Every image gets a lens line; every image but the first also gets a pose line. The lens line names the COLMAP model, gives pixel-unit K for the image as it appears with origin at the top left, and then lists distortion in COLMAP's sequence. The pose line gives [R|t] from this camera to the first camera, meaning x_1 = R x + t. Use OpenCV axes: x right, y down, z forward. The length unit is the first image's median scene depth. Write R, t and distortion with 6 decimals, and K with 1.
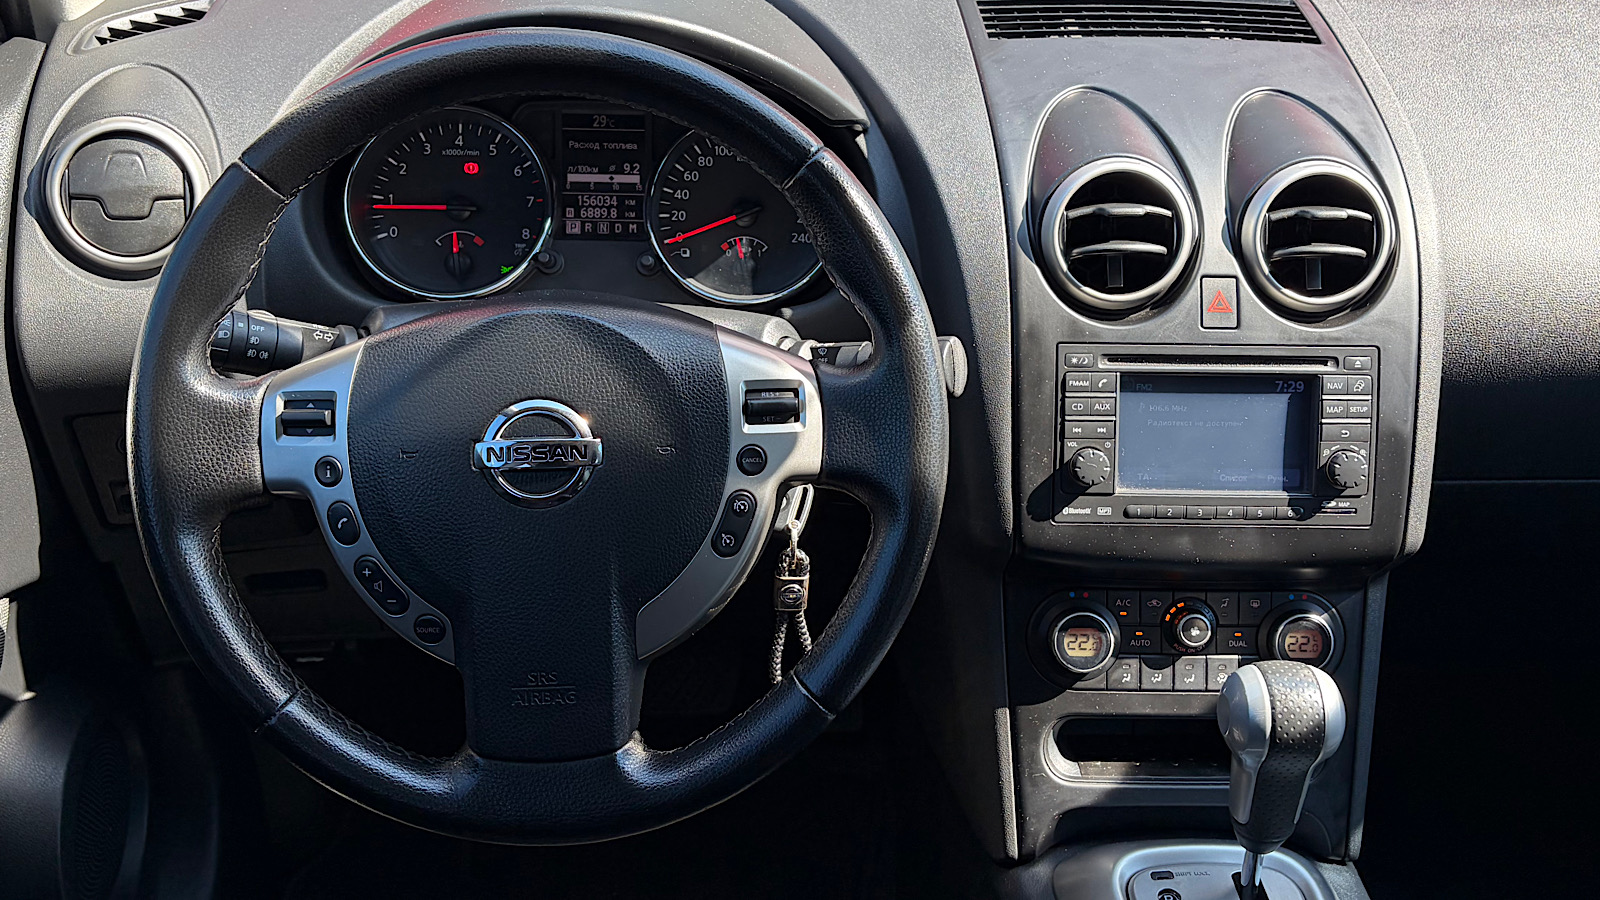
lens RADIAL K [[1630.8, 0, 770.8], [0, 1630.8, 423.9], [0, 0, 1]] dist [0.026150, 0.000000]
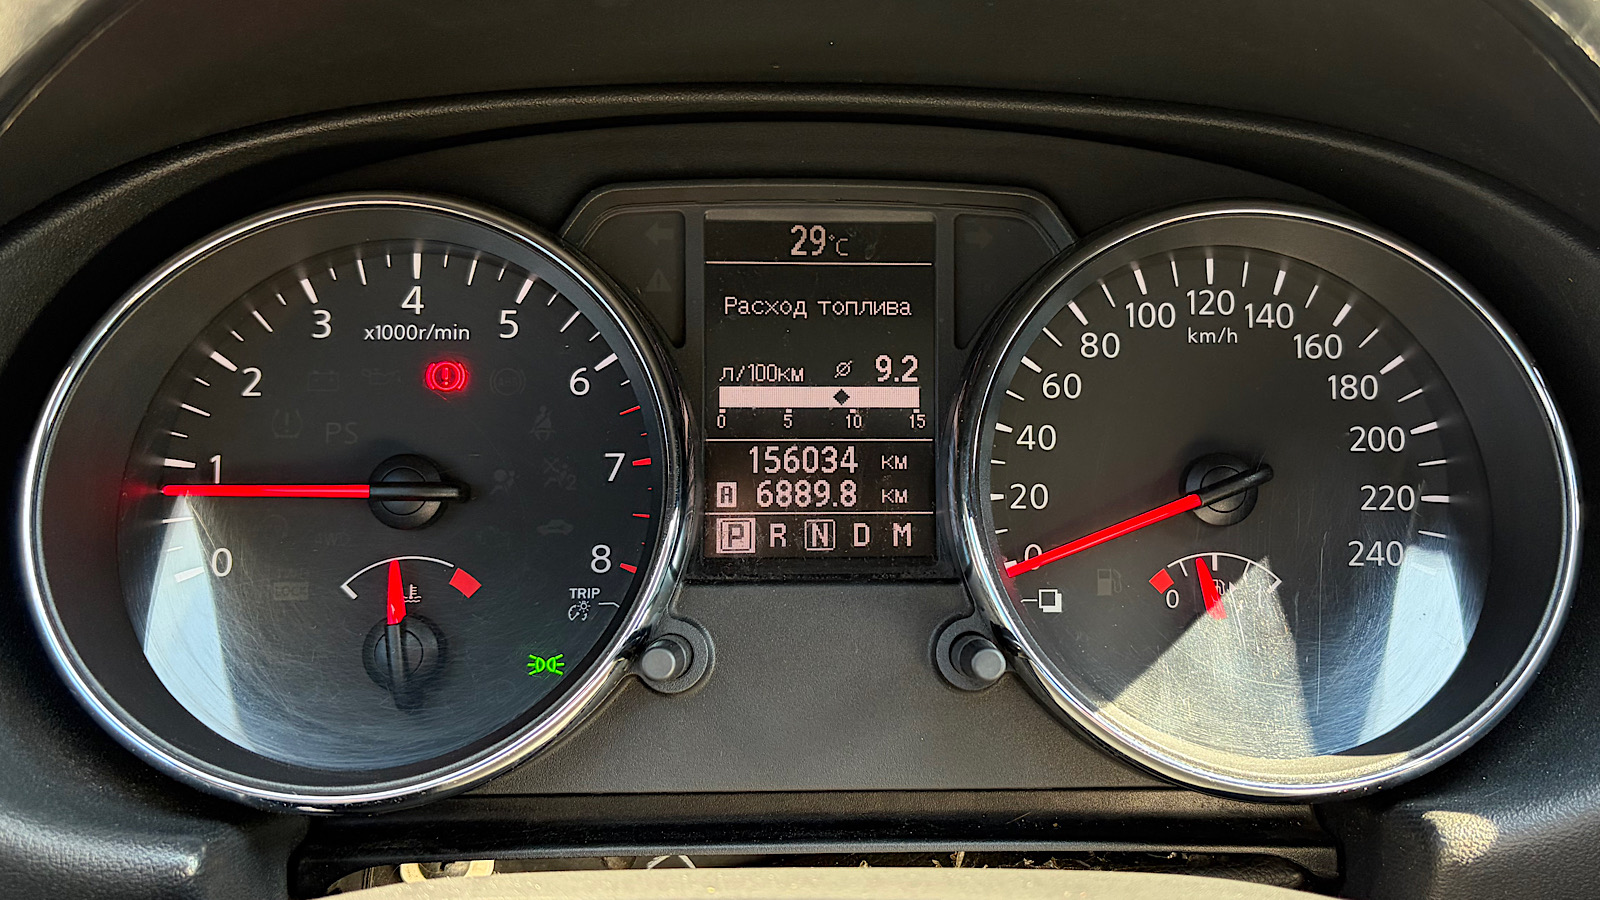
lens RADIAL K [[1272.2, 0, 864.7], [0, 1272.2, 372.3], [0, 0, 1]] dist [0.008627, -0.004190]
pose [[0.999587, -0.013534, 0.025354, -0.109049], [0.016339, 0.993354, -0.113937, -0.135512], [-0.023643, 0.114305, 0.993164, 0.788951]]
